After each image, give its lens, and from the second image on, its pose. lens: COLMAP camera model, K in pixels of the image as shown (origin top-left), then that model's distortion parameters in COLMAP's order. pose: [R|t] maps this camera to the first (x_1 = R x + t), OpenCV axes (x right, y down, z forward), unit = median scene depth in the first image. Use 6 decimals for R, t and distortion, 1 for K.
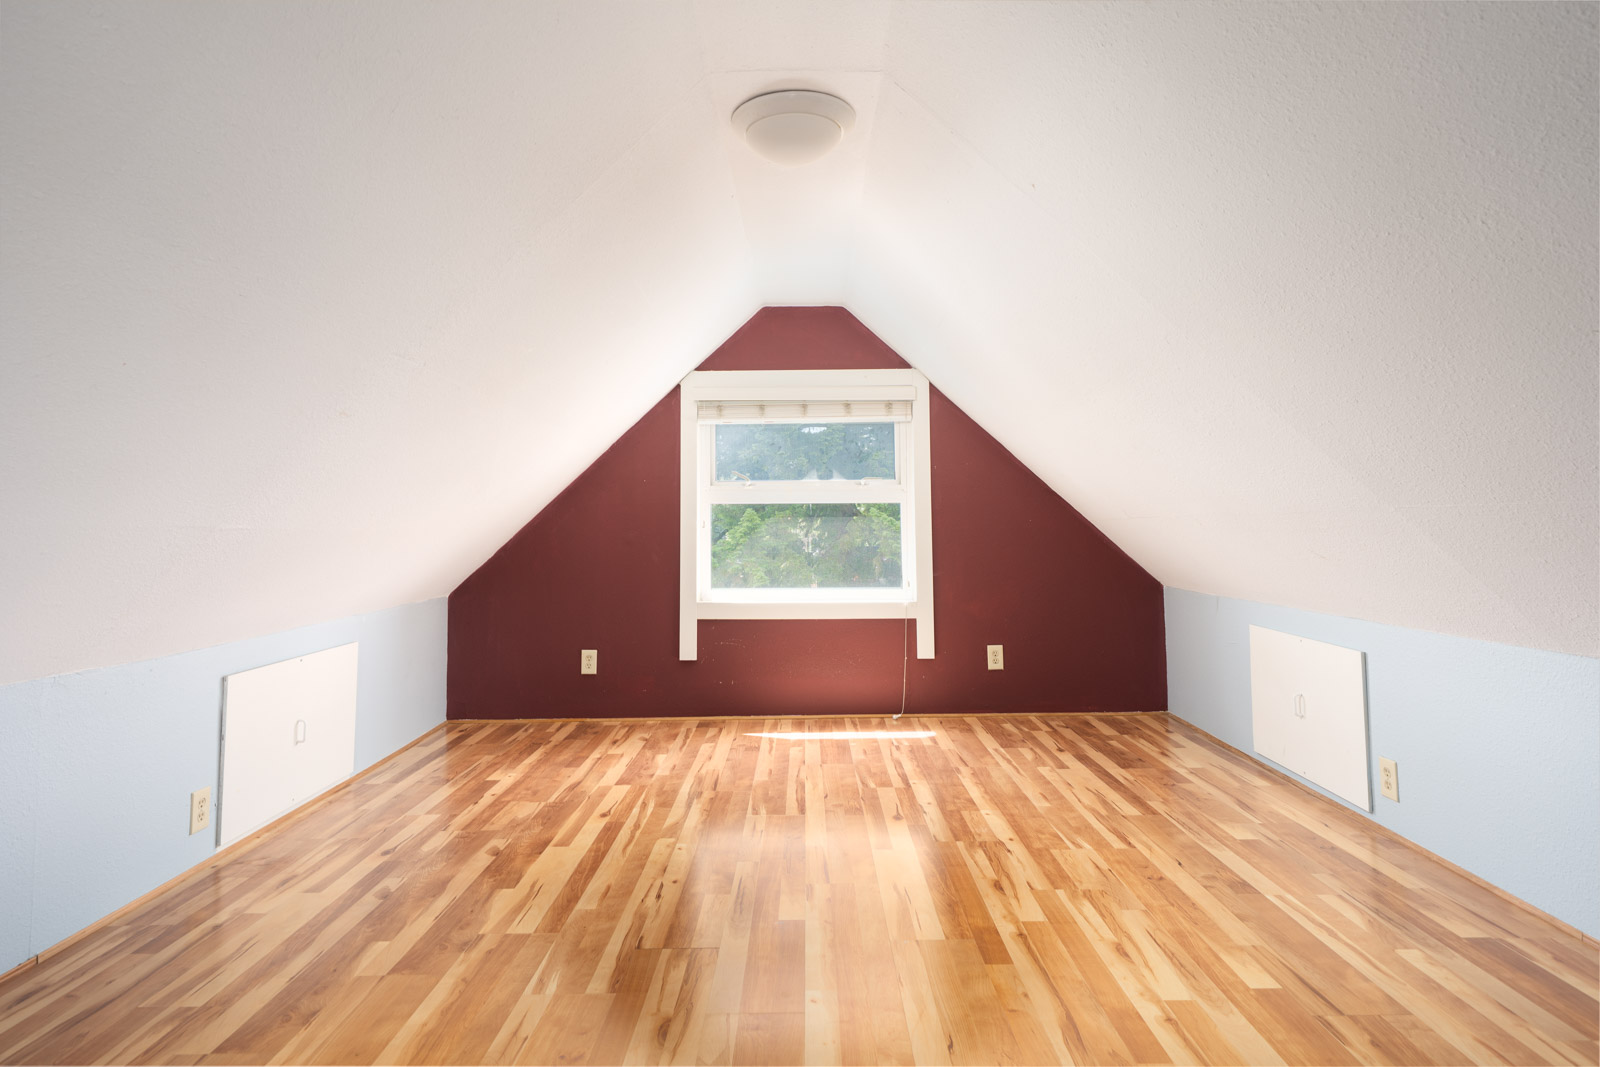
lens RADIAL K [[866.1, 0, 801.2], [0, 866.1, 529.4], [0, 0, 1]] dist [0.003295, 0.000421]
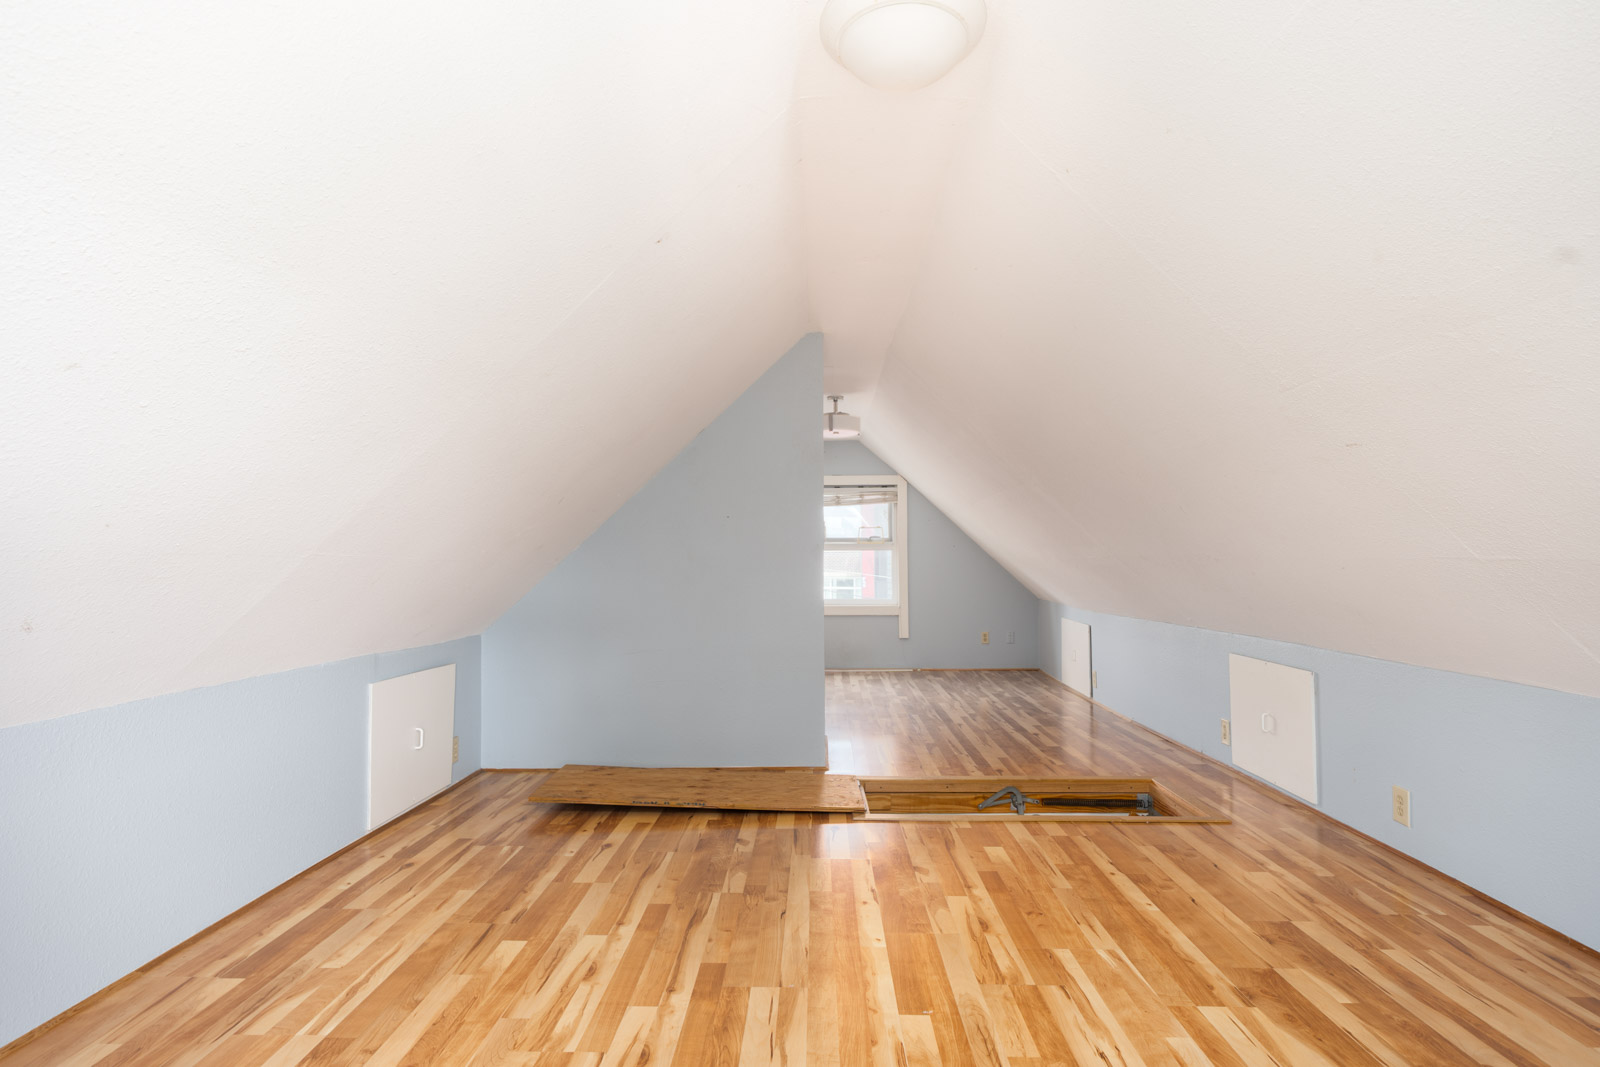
lens RADIAL K [[830.9, 0, 799.0], [0, 830.9, 535.0], [0, 0, 1]] dist [0.005602, 0.000854]
pose [[-0.999759, 0.013966, 0.016947, 0.090156], [0.013325, 0.999213, -0.037362, -0.003413], [-0.017455, -0.037127, -0.999158, 1.983269]]
